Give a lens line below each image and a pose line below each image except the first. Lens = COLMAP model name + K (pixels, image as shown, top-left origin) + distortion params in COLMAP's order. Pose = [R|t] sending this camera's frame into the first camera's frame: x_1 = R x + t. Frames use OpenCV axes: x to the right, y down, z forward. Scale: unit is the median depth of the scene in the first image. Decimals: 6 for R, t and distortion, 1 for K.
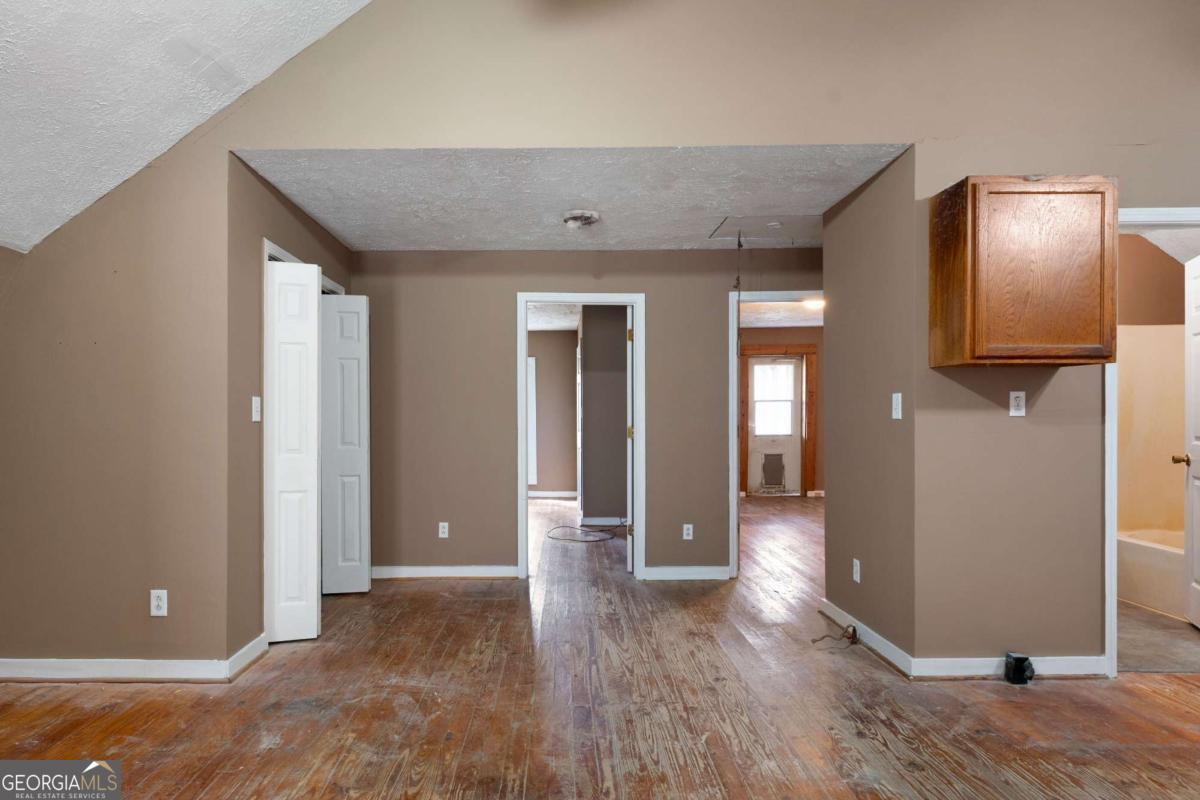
lens RADIAL K [[688.1, 0, 565.6], [0, 688.1, 421.5], [0, 0, 1]] dist [0.005711, -0.001117]
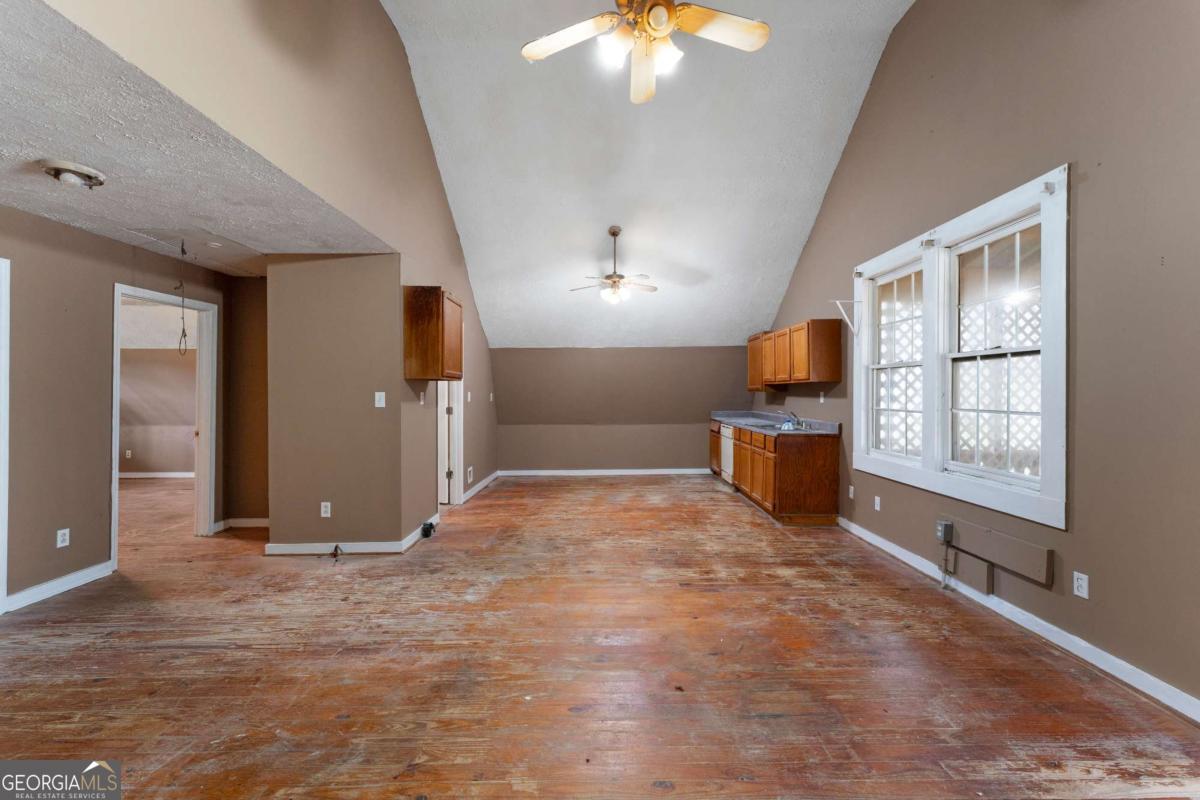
lens RADIAL K [[483.0, 0, 599.0], [0, 483.0, 401.6], [0, 0, 1]] dist [0.000912, -0.000814]
pose [[-0.006640, -0.012839, 0.999896, -0.746280], [0.012766, 0.999835, 0.012923, -0.027735], [-0.999896, 0.012850, -0.006475, 0.494666]]
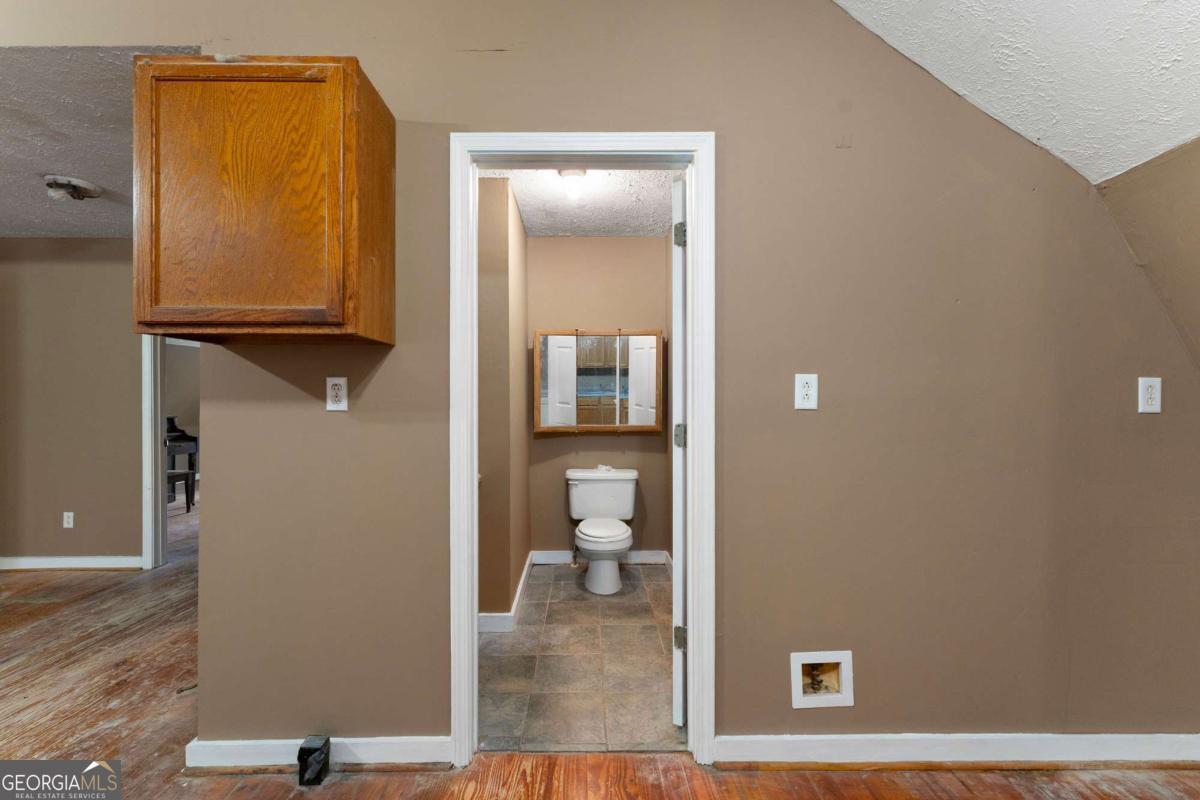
lens RADIAL K [[483.0, 0, 593.8], [0, 483.0, 396.6], [0, 0, 1]] dist [0.000912, -0.000814]
pose [[0.999816, 0.003663, 0.018809, 0.922941], [-0.003288, 0.999796, -0.019931, -0.013075], [-0.018878, 0.019866, 0.999624, 0.473656]]
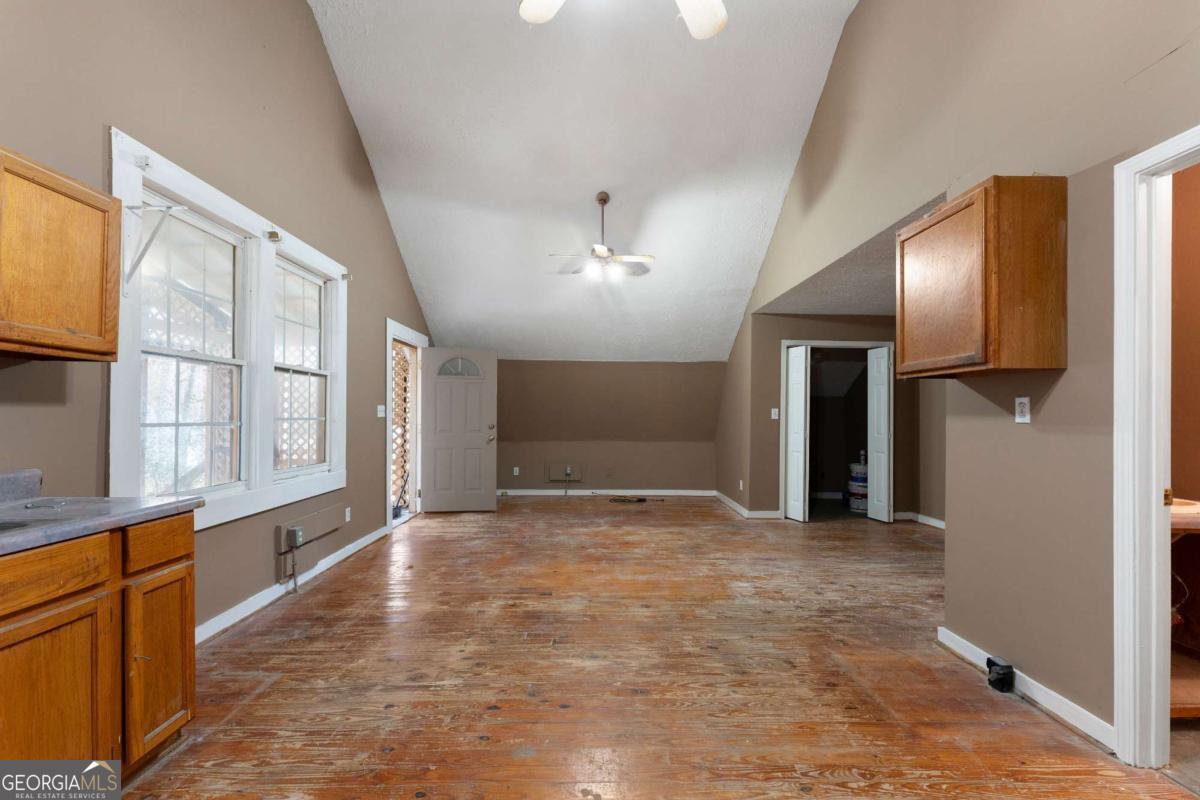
lens RADIAL K [[483.0, 0, 594.9], [0, 483.0, 412.1], [0, 0, 1]] dist [0.000912, -0.000814]
pose [[0.018384, -0.002234, -0.999829, 1.323152], [-0.017287, 0.999847, -0.002551, -0.010476], [0.999682, 0.017331, 0.018342, 0.387073]]
